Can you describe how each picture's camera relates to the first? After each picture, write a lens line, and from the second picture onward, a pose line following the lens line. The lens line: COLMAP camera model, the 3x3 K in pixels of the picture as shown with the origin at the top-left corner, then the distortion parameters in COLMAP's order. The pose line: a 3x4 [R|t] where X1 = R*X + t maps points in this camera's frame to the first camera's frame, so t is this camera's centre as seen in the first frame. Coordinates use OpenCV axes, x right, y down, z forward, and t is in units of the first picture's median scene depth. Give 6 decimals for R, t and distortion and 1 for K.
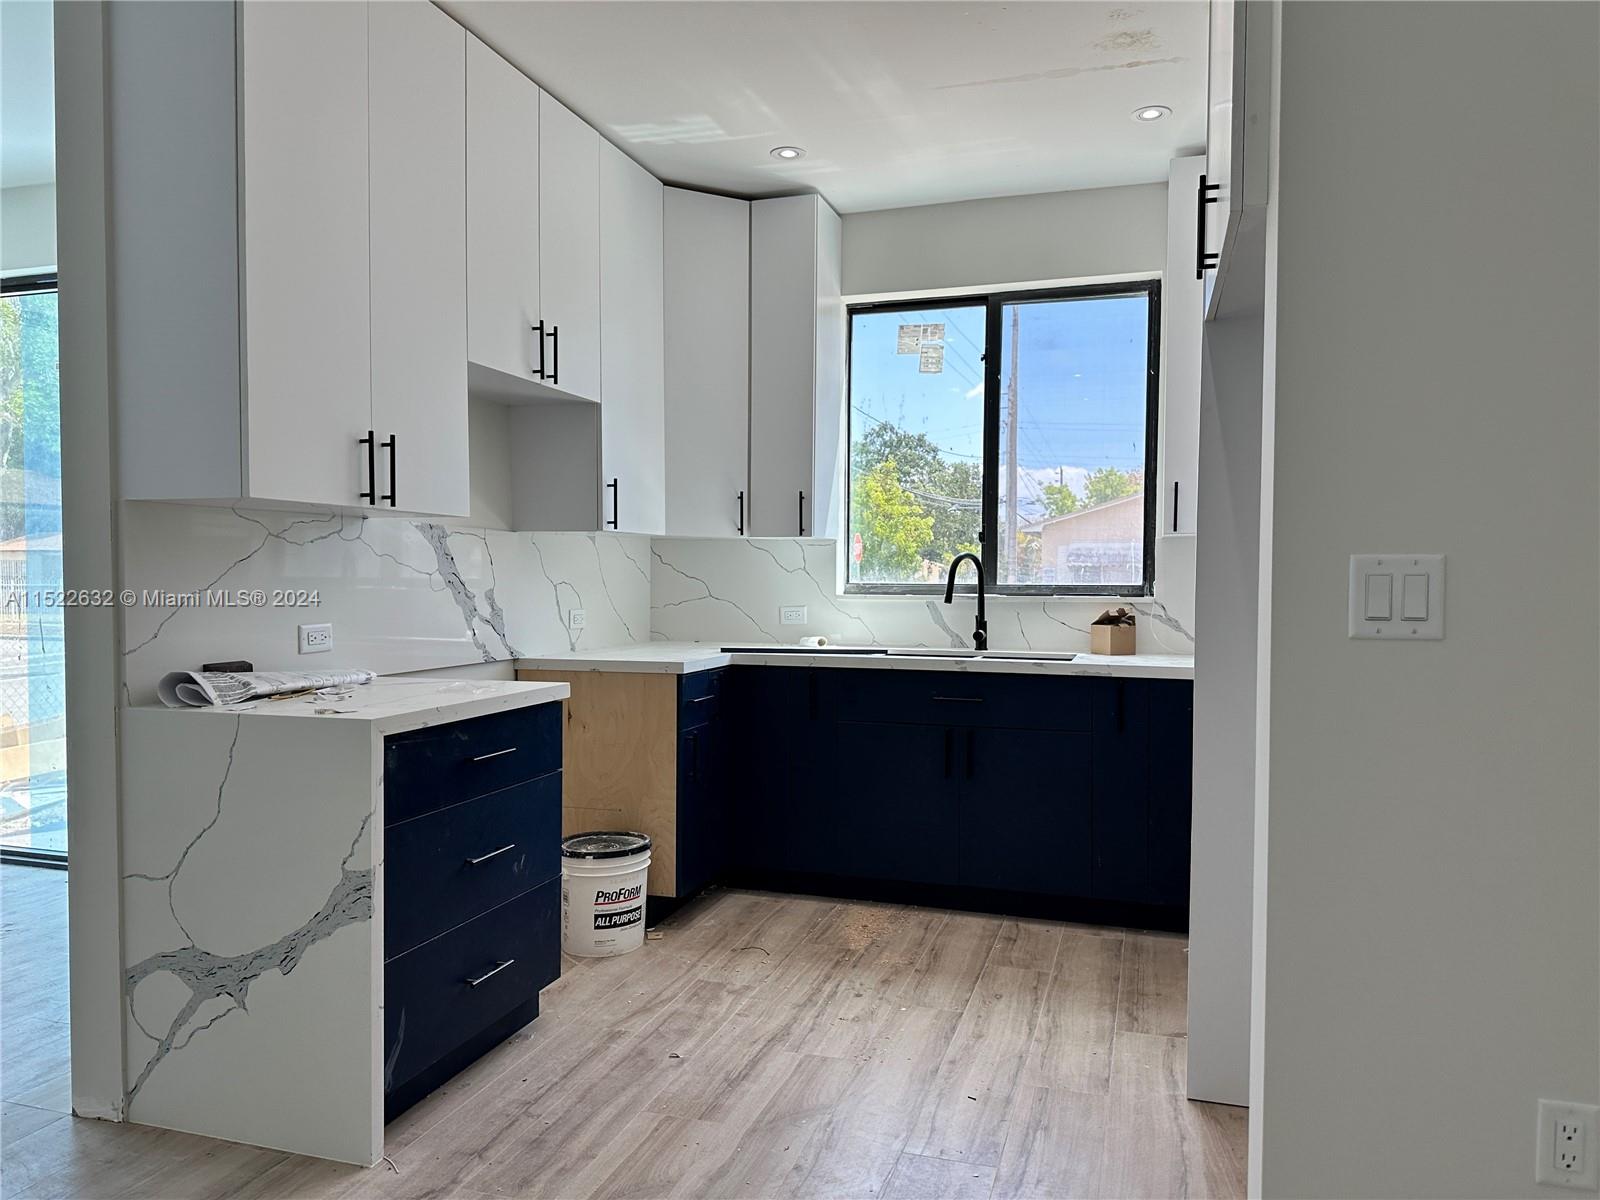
lens RADIAL K [[1112.8, 0, 803.9], [0, 1112.8, 619.7], [0, 0, 1]] dist [0.112296, -0.159479]
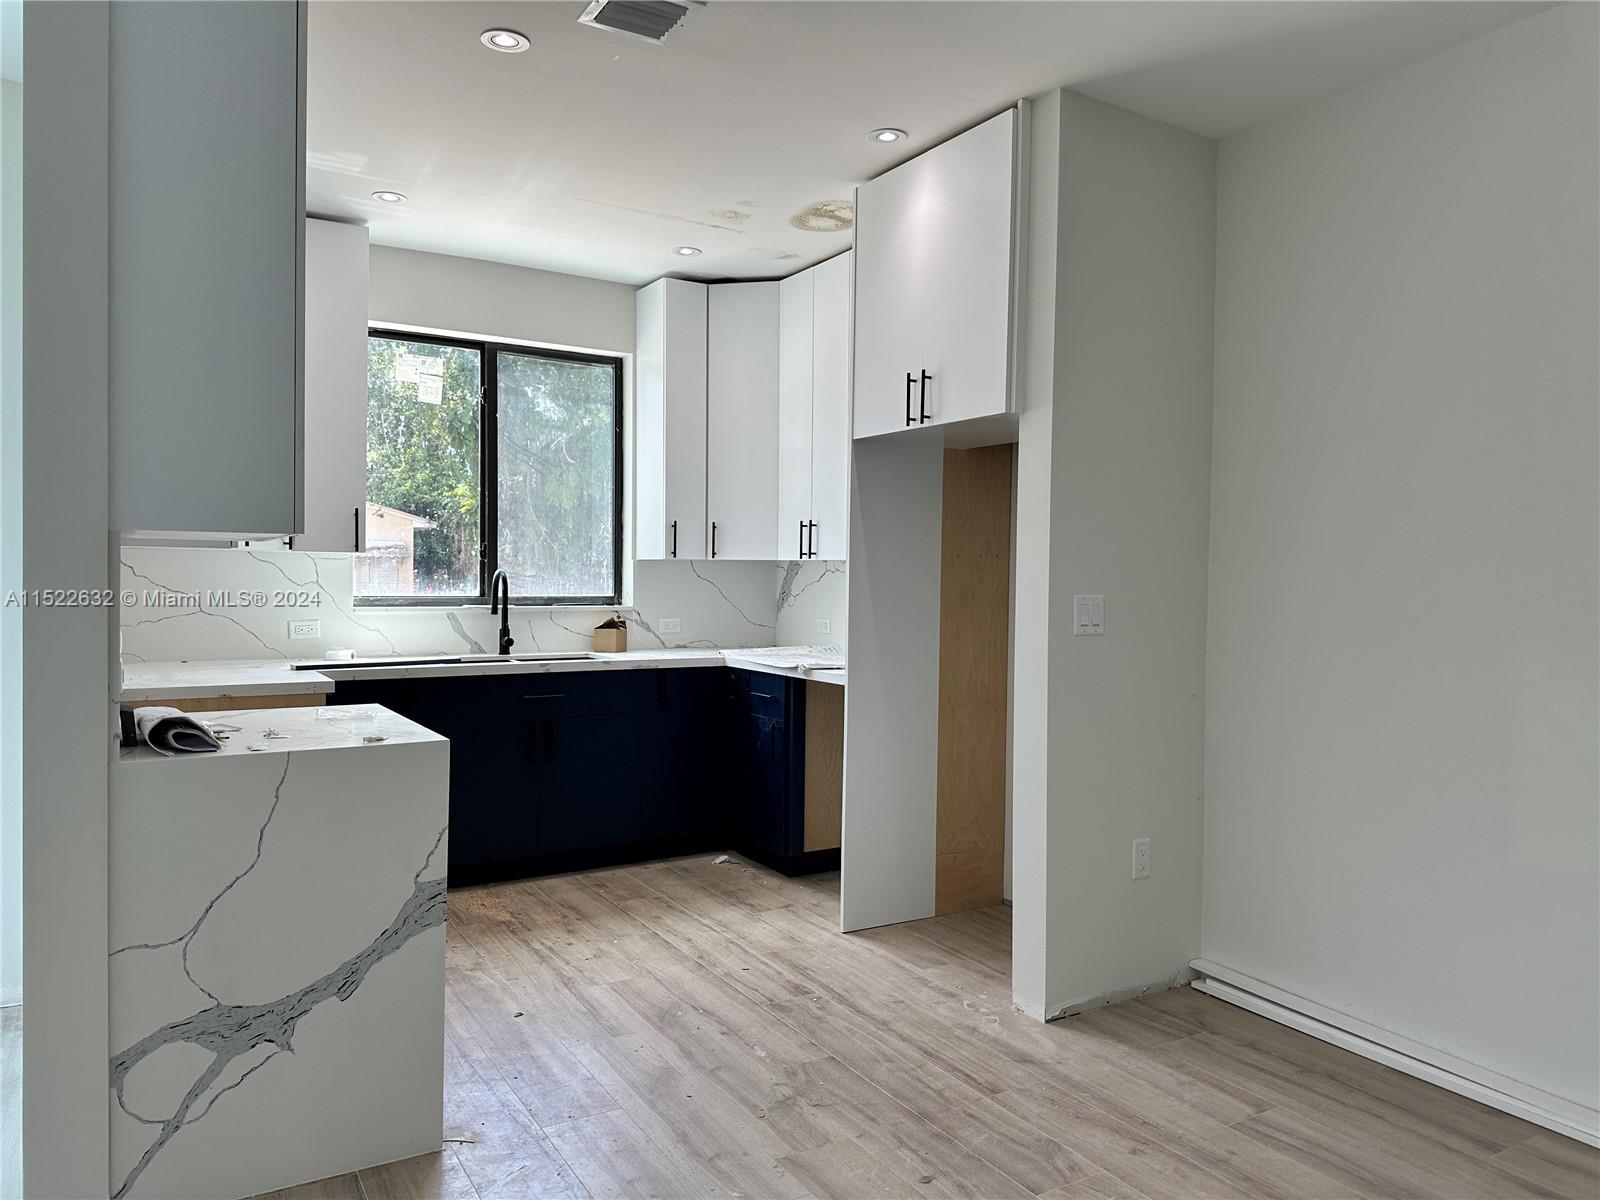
lens RADIAL K [[1112.8, 0, 803.9], [0, 1112.8, 619.7], [0, 0, 1]] dist [0.112296, -0.159479]
pose [[0.669027, -0.027425, 0.742732, -0.635197], [0.023266, 0.999602, 0.015953, -0.025337], [-0.742873, 0.006607, 0.669399, 0.003354]]
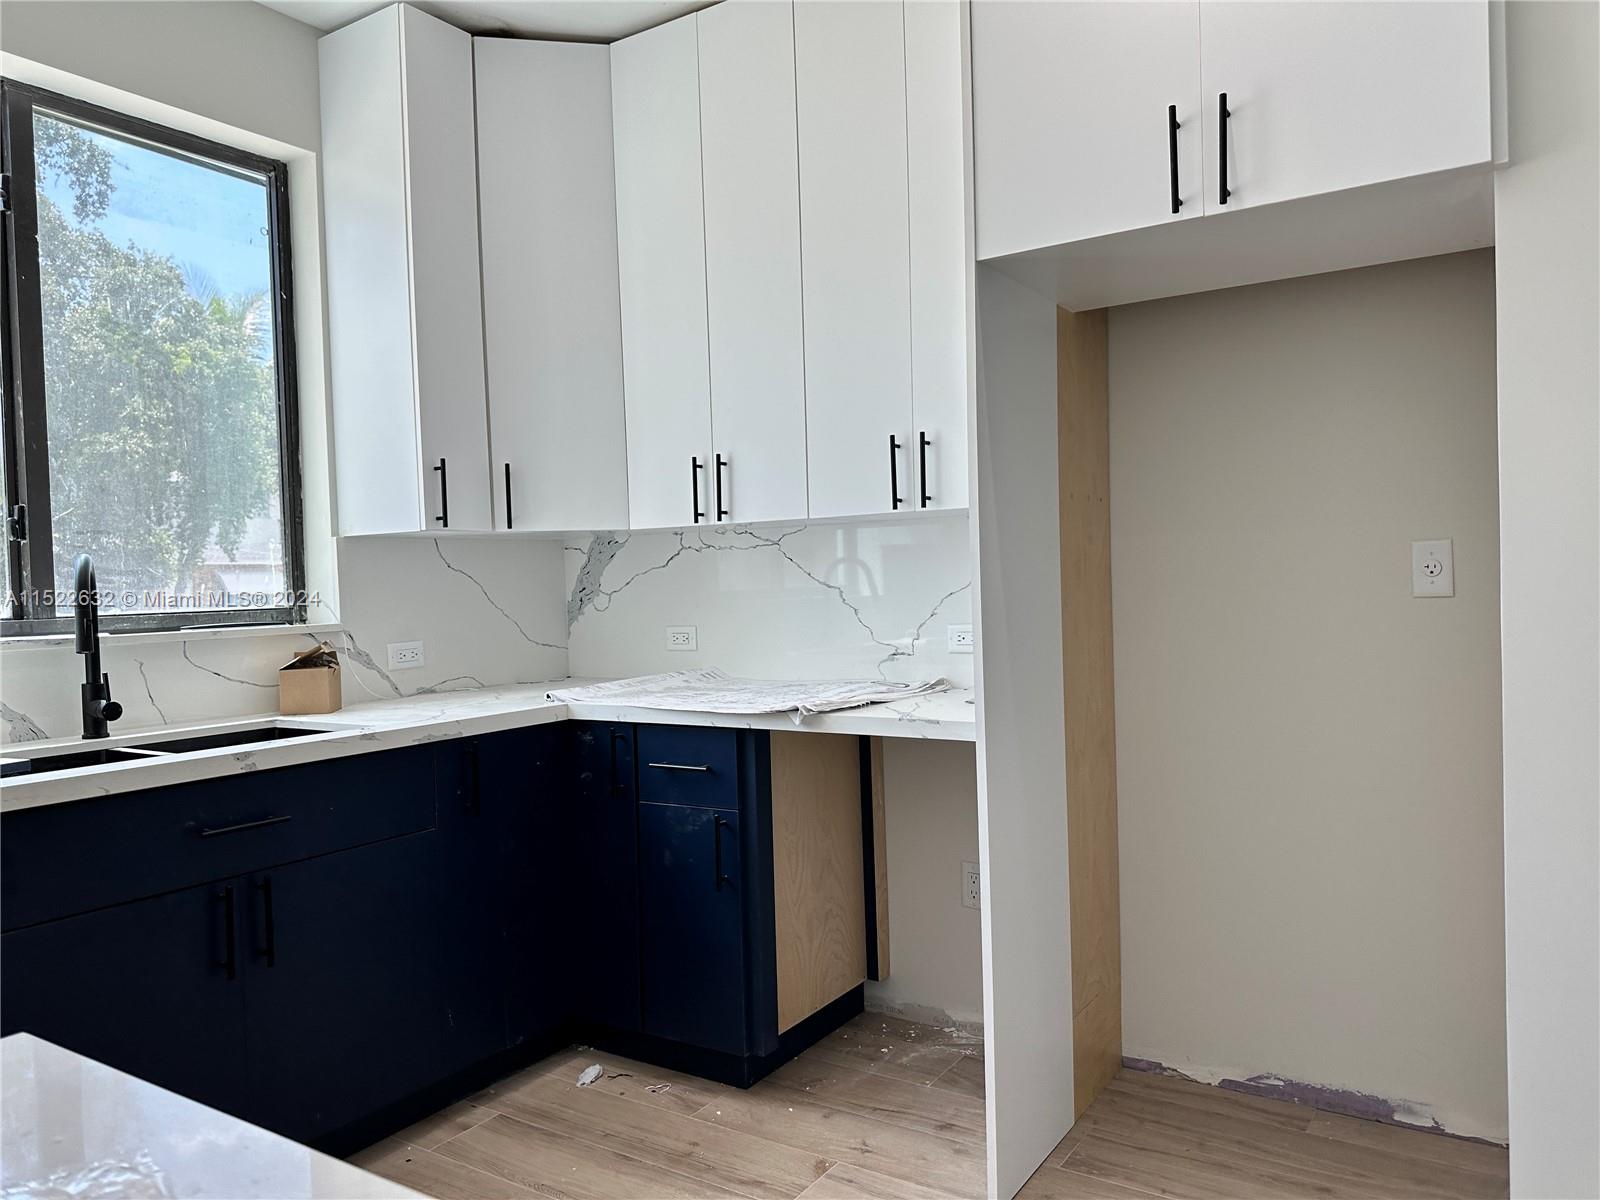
lens RADIAL K [[1112.8, 0, 803.9], [0, 1112.8, 619.7], [0, 0, 1]] dist [0.112296, -0.159479]
pose [[0.275888, -0.046354, 0.960071, -0.348762], [0.071963, 0.997029, 0.027459, -0.025902], [-0.958492, 0.061514, 0.278404, 0.671271]]
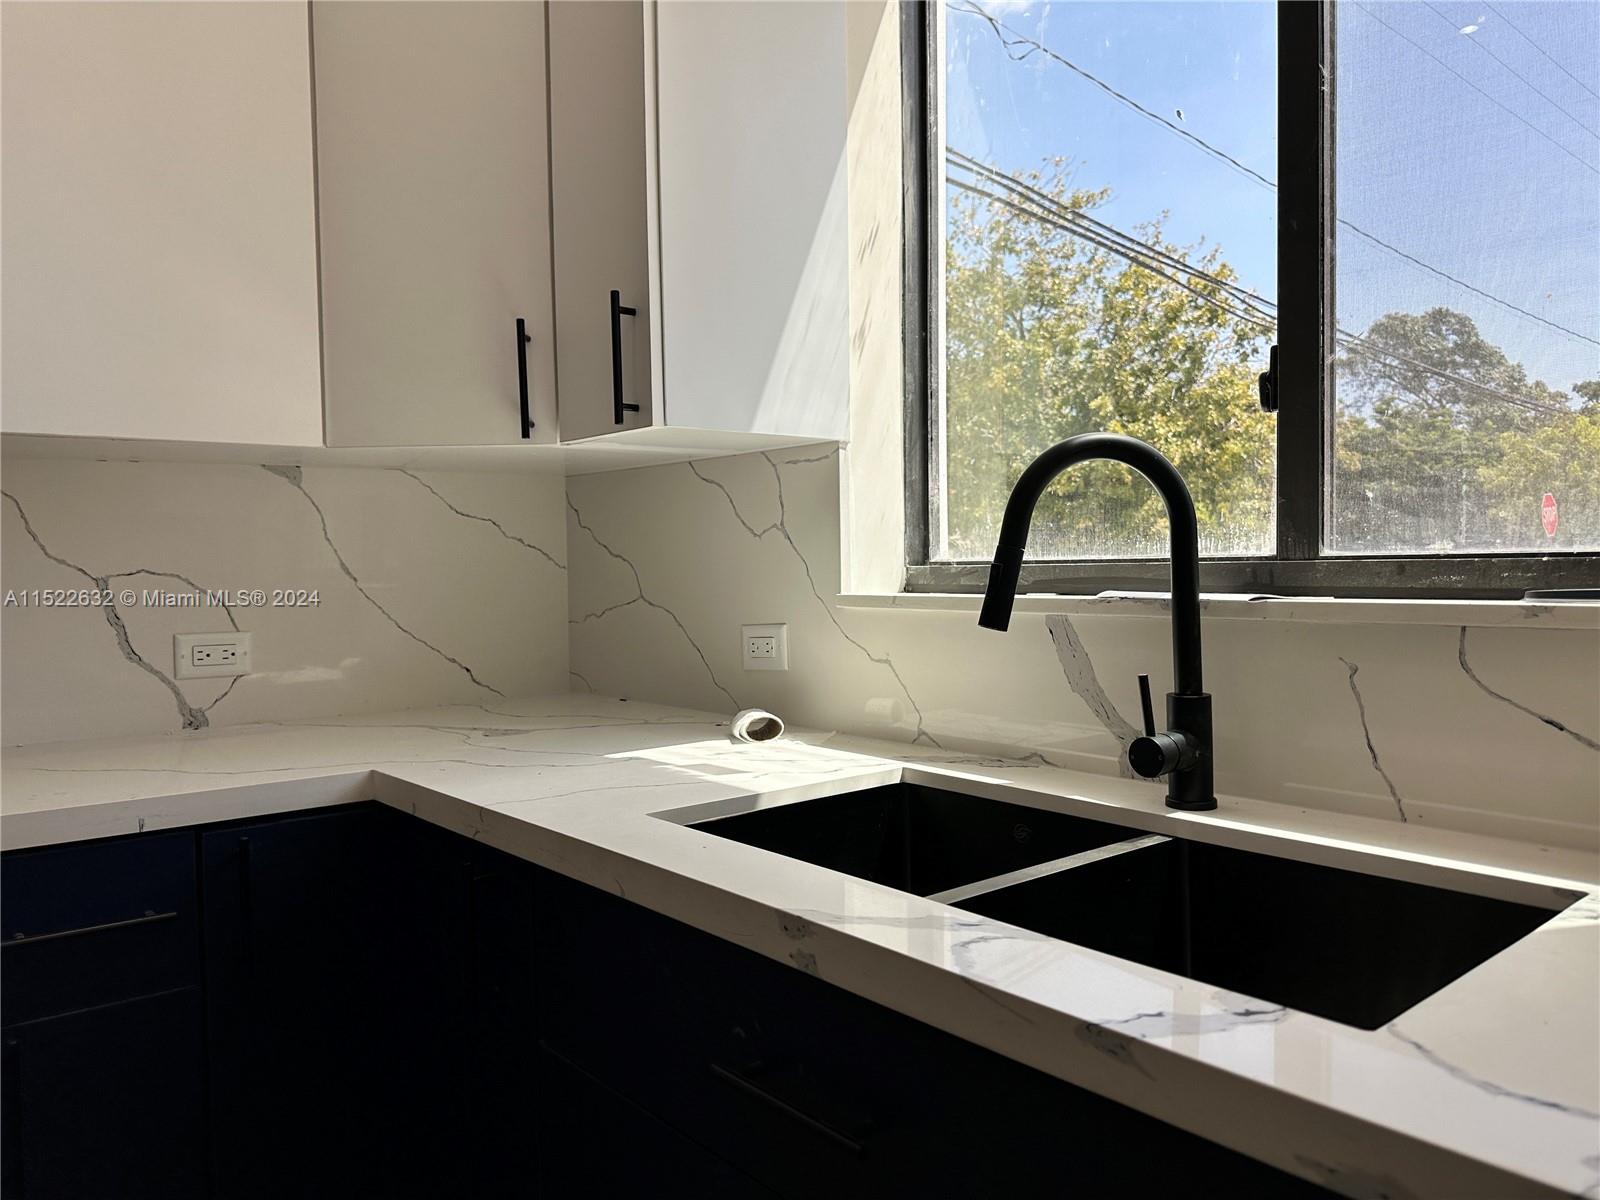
lens RADIAL K [[1112.8, 0, 803.9], [0, 1112.8, 619.7], [0, 0, 1]] dist [0.112296, -0.159479]
pose [[0.848387, 0.008778, -0.529304, 0.290180], [-0.002822, 0.999923, 0.012060, -0.025381], [0.529370, -0.008738, 0.848346, 0.940139]]
